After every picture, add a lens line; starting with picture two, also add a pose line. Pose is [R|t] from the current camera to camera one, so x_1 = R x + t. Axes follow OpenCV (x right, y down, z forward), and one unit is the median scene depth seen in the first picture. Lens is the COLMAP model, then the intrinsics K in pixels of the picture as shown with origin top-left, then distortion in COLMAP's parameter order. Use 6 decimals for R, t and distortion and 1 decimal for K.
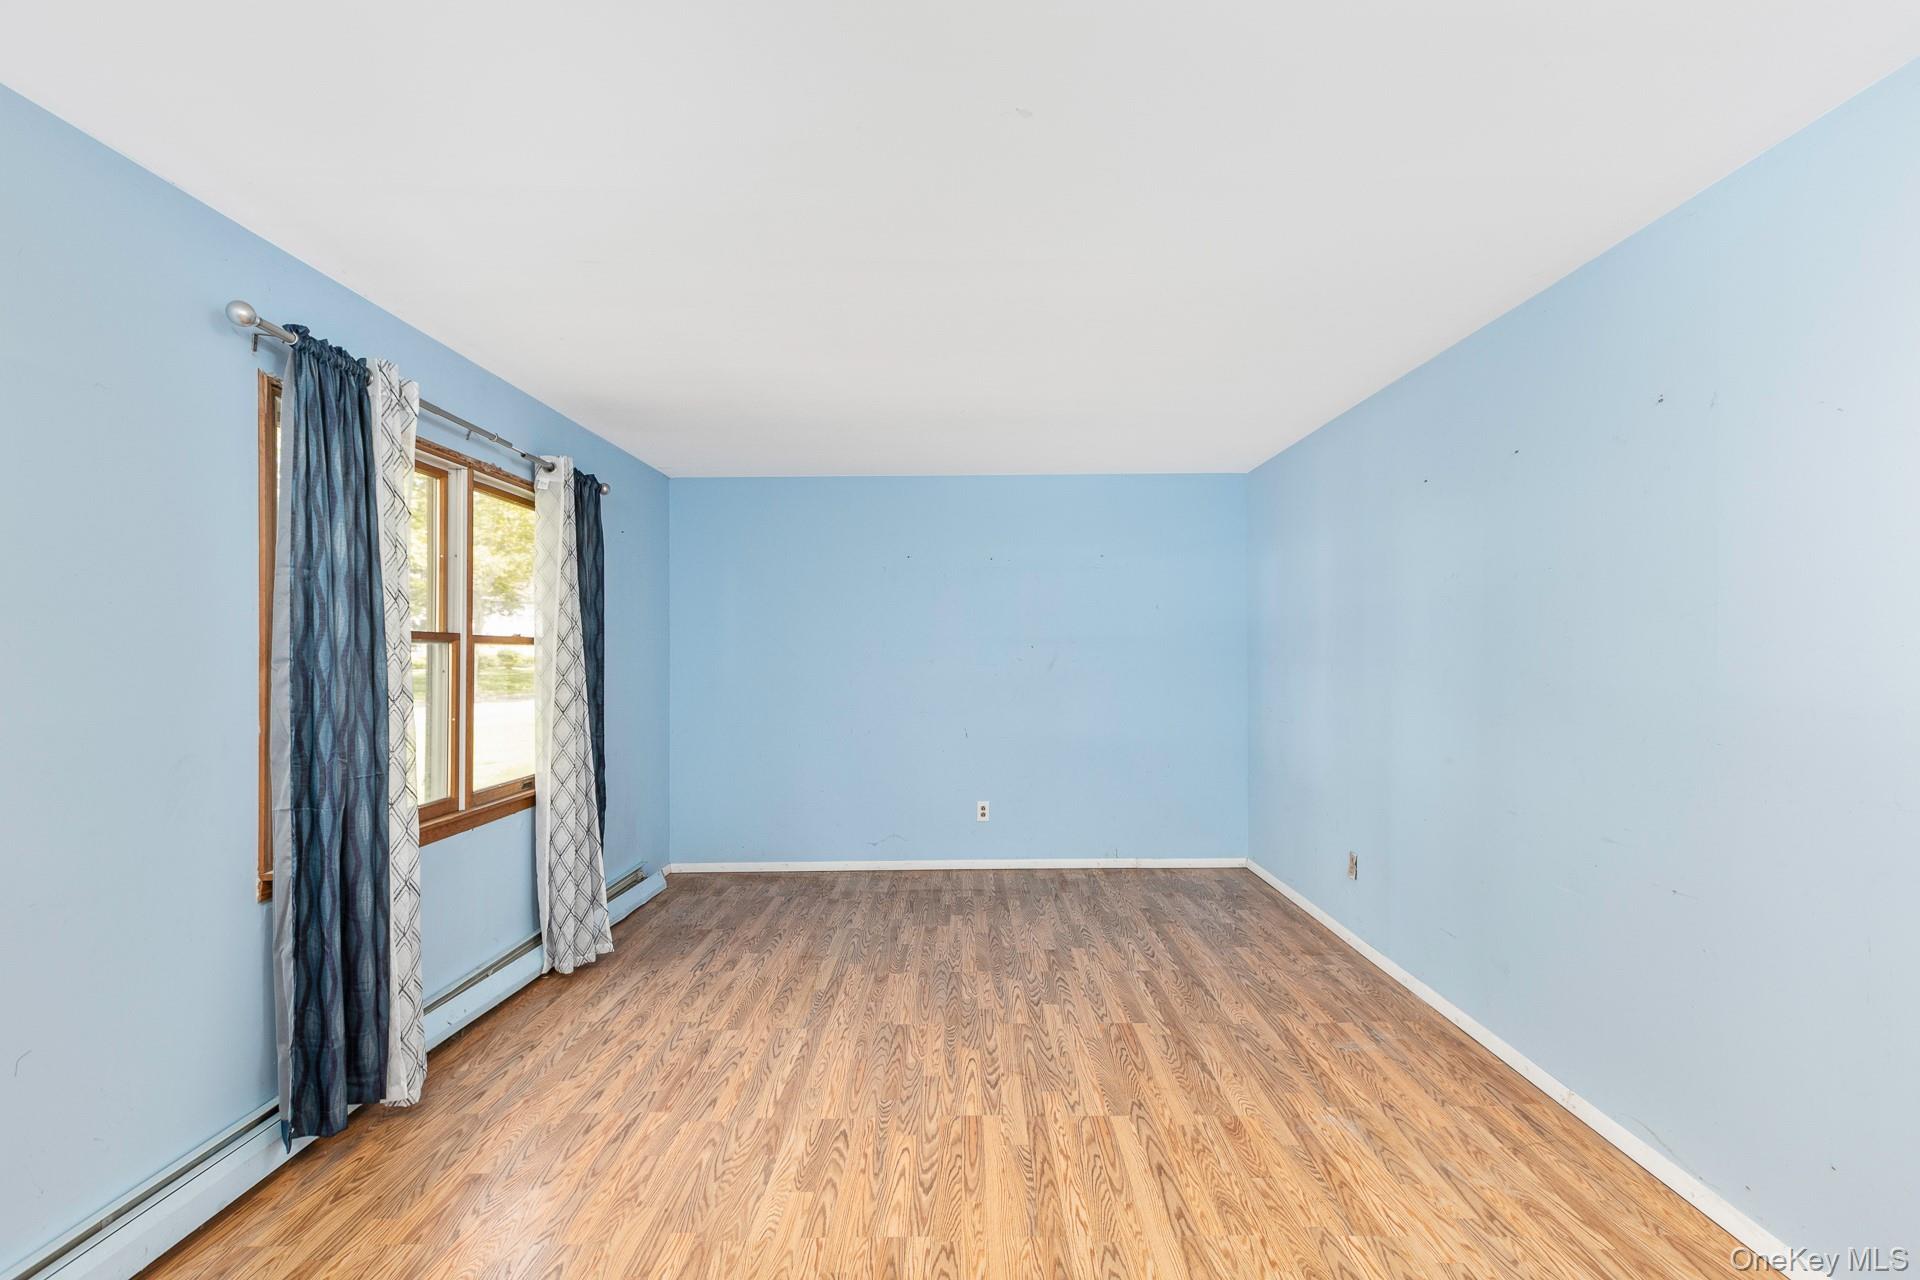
lens RADIAL K [[890.7, 0, 960.5], [0, 890.7, 652.4], [0, 0, 1]] dist [0.008722, -0.004434]
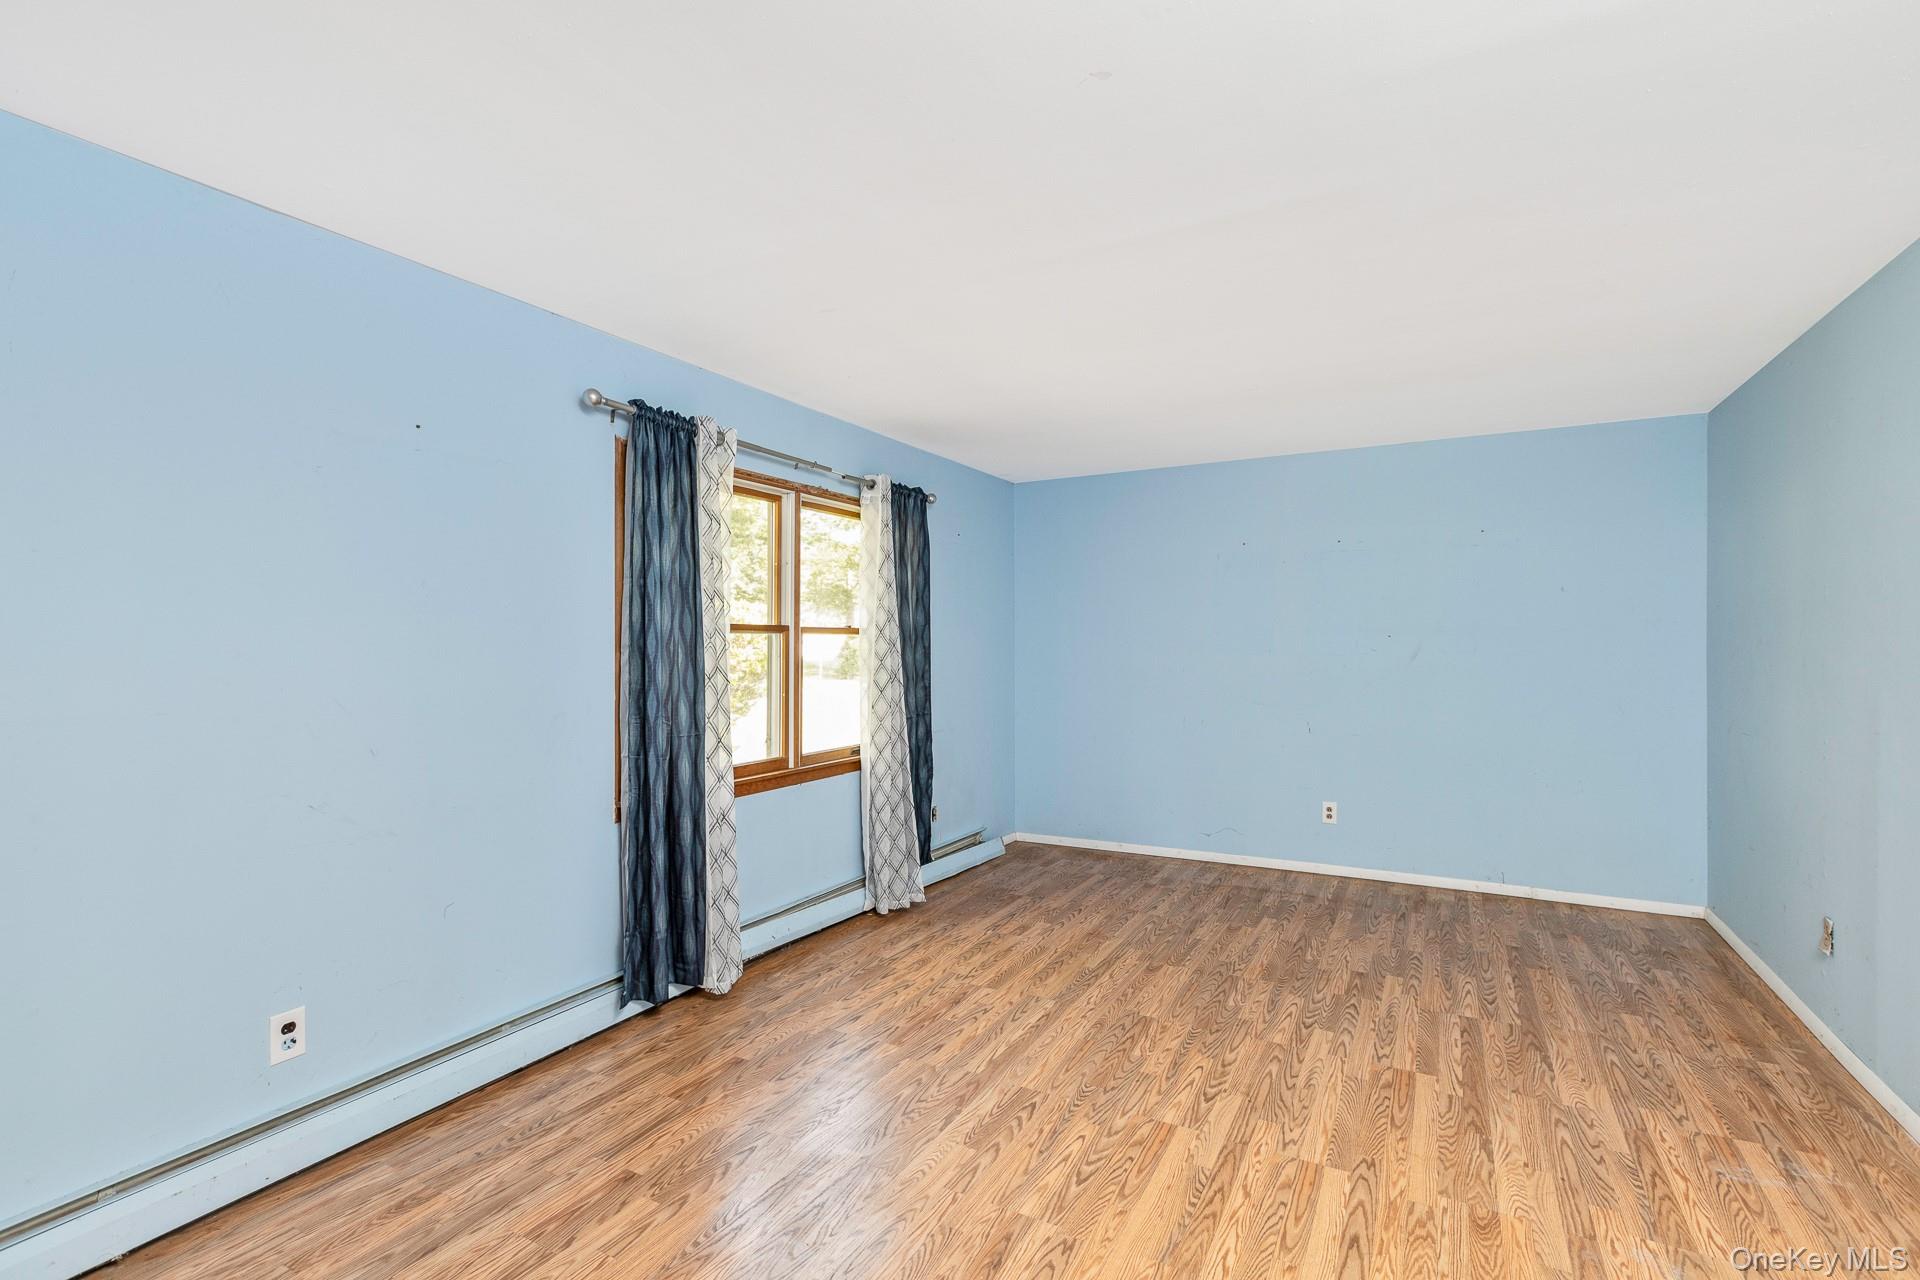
lens RADIAL K [[852.7, 0, 964.1], [0, 852.7, 637.9], [0, 0, 1]] dist [0.003315, -0.001061]
pose [[0.879134, 0.000180, -0.476575, 0.252578], [-0.001587, 0.999995, -0.002549, -0.001570], [0.476573, 0.002997, 0.879130, 0.082641]]
